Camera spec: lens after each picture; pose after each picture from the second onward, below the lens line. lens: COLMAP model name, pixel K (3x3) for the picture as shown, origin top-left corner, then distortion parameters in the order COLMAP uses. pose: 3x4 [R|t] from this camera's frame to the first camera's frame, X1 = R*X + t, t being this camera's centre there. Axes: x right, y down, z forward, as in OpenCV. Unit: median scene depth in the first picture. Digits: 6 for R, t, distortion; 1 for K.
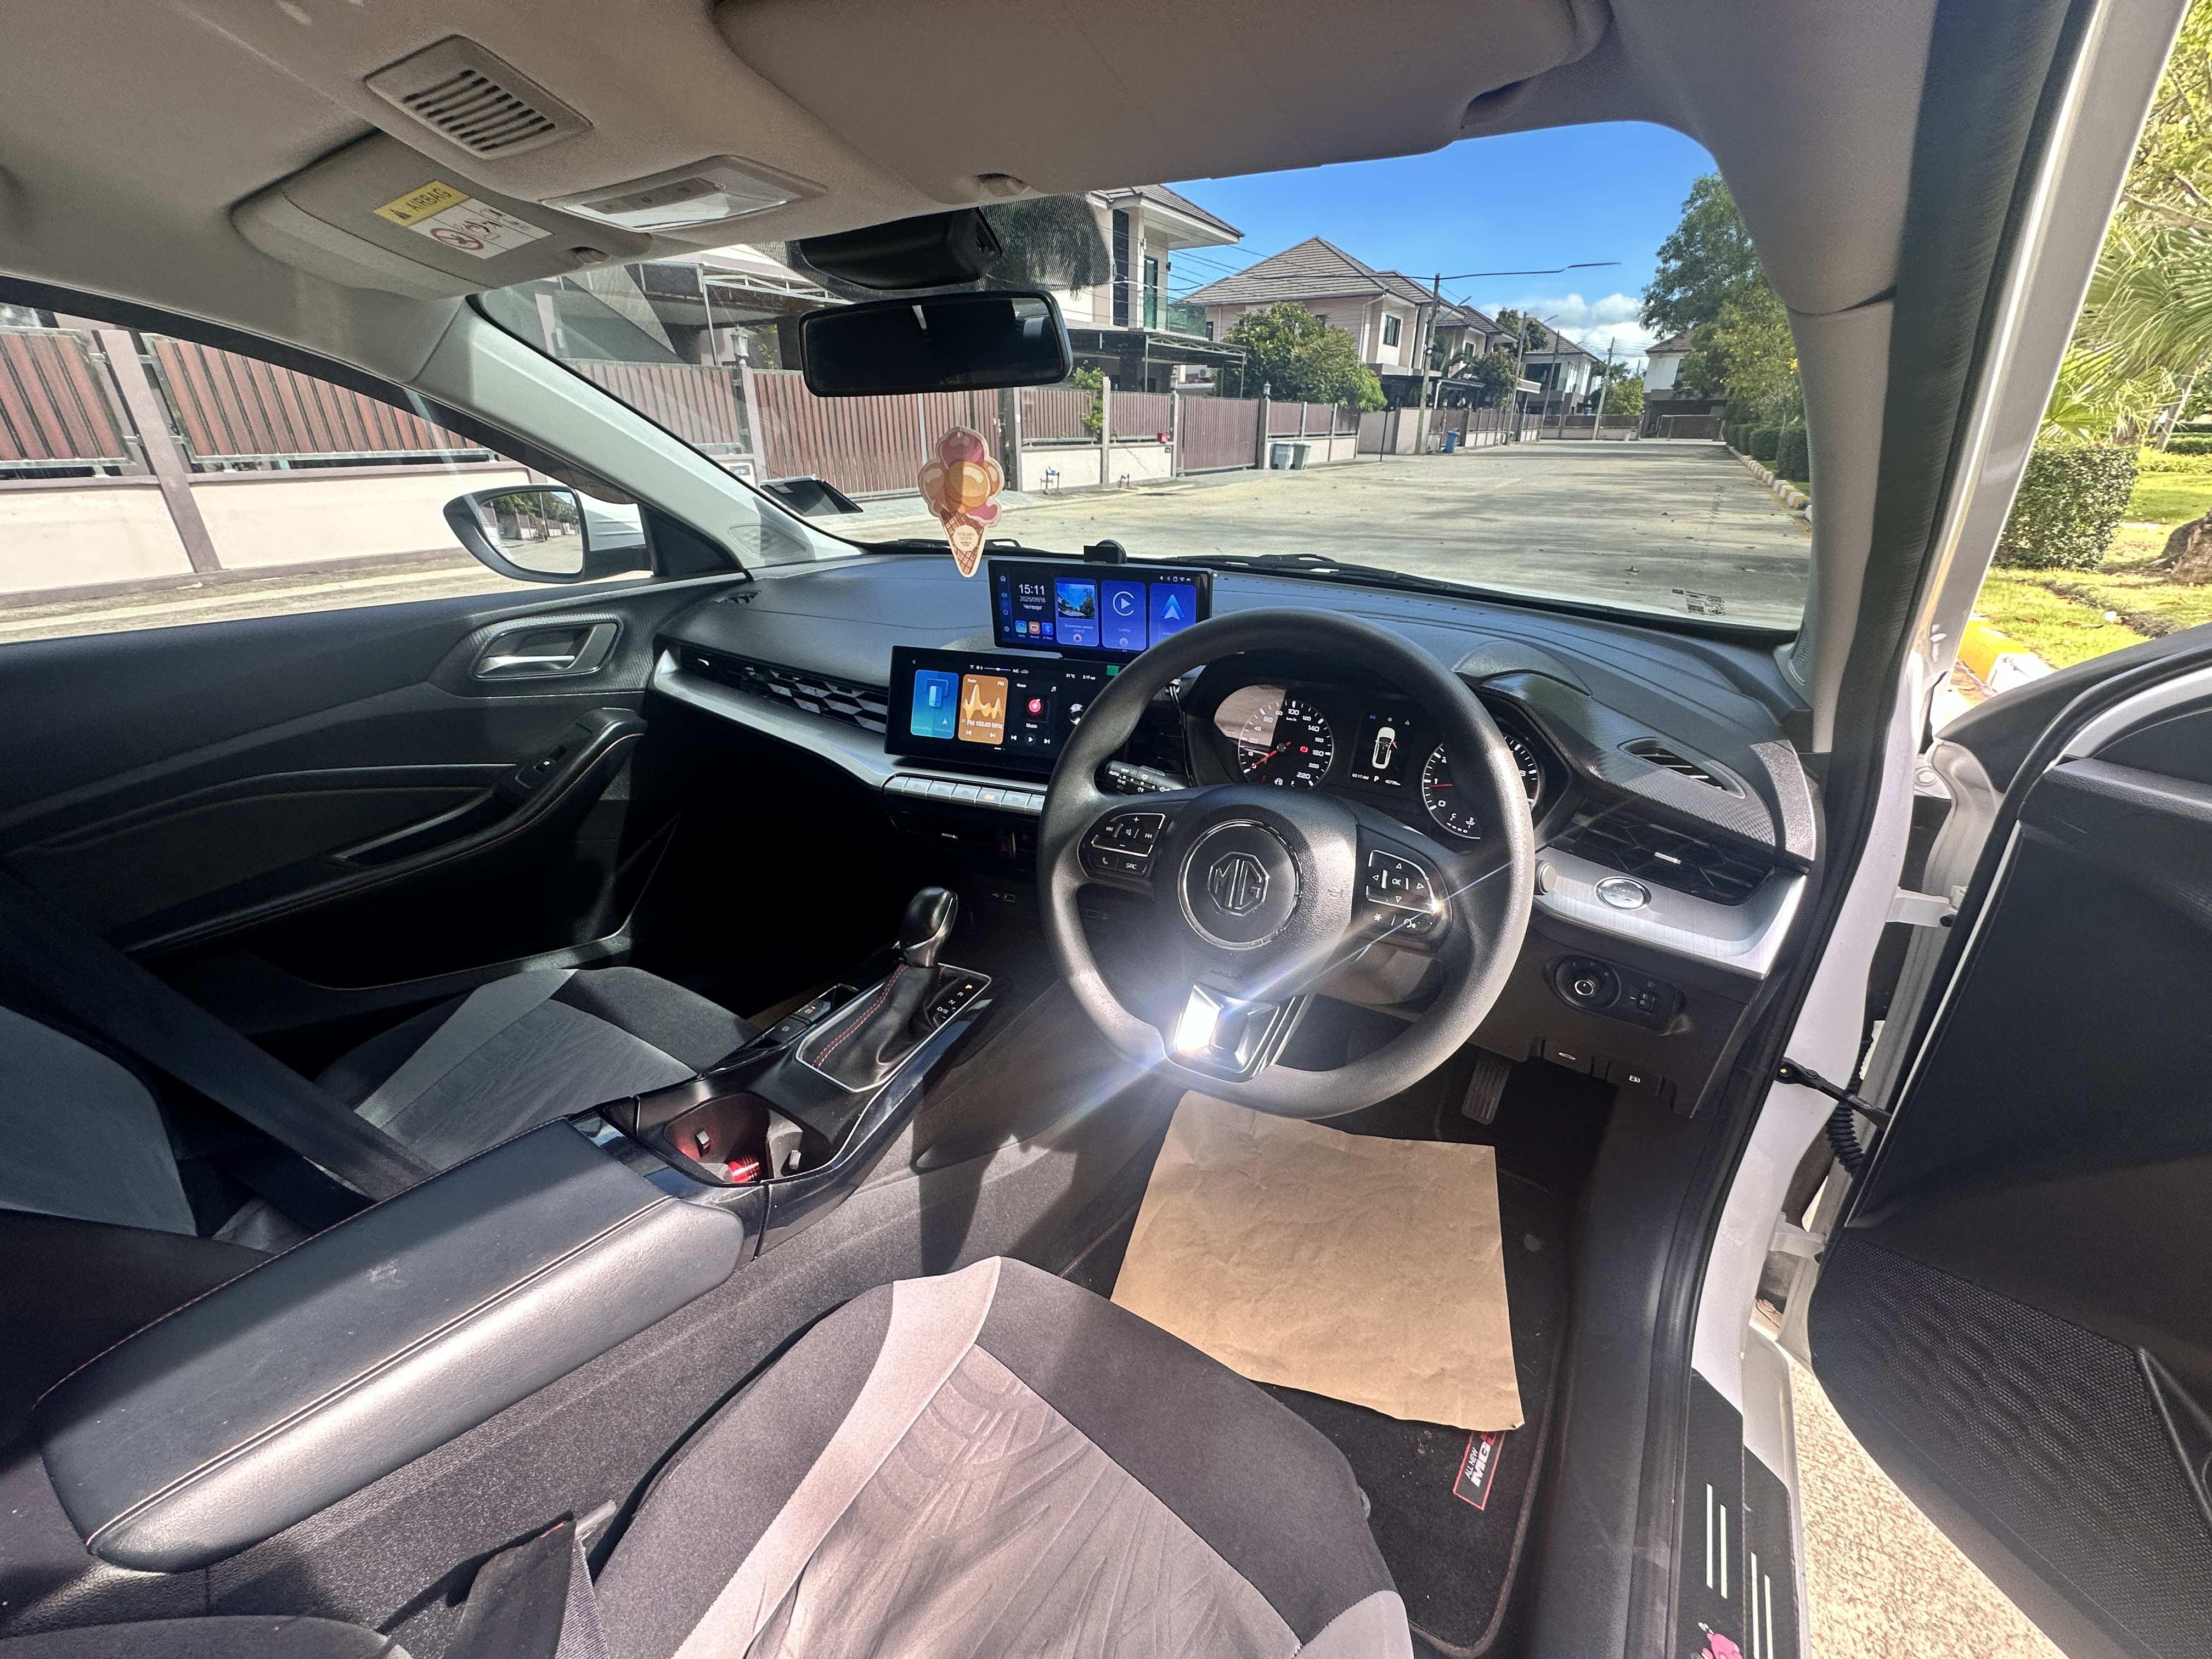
lens RADIAL K [[878.1, 0, 1106.0], [0, 878.1, 829.5], [0, 0, 1]] dist [-0.002312, -0.000258]
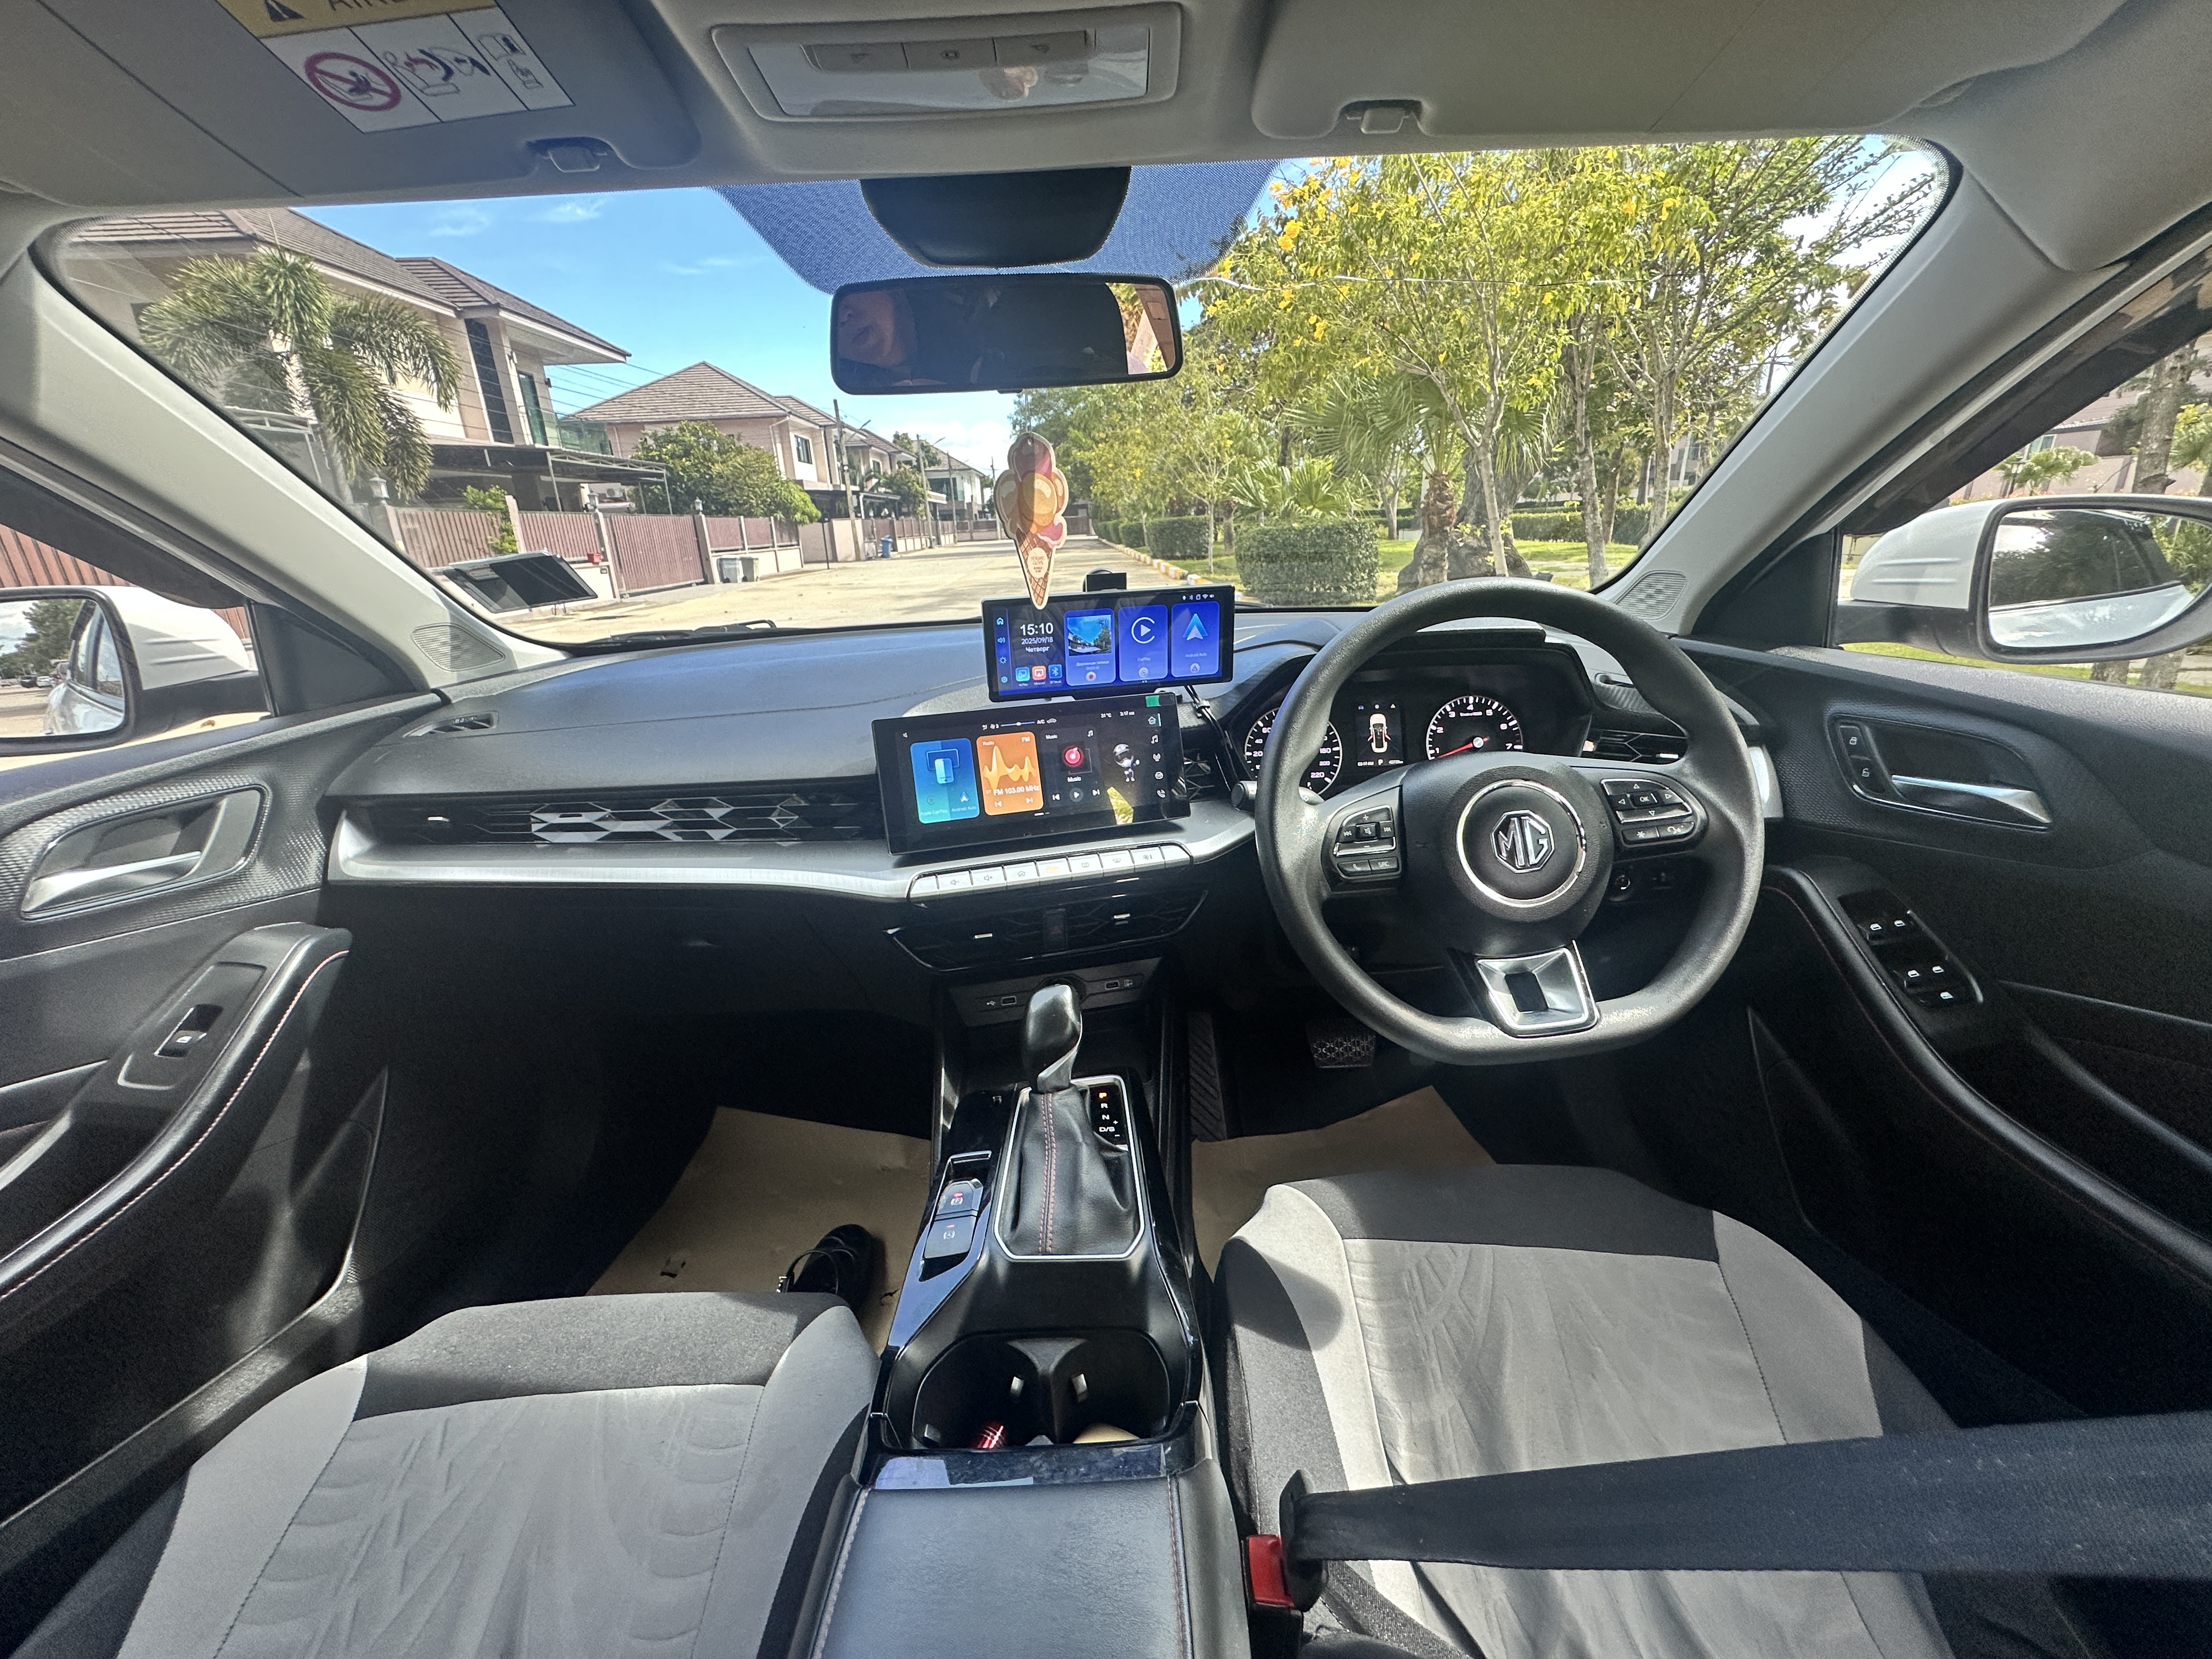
lens RADIAL K [[878.1, 0, 1106.0], [0, 878.1, 829.5], [0, 0, 1]] dist [-0.002312, -0.000258]
pose [[0.833516, -0.216912, 0.508134, -0.365320], [0.270969, 0.961993, -0.033827, -0.022891], [-0.481484, 0.165884, 0.860613, 0.173296]]
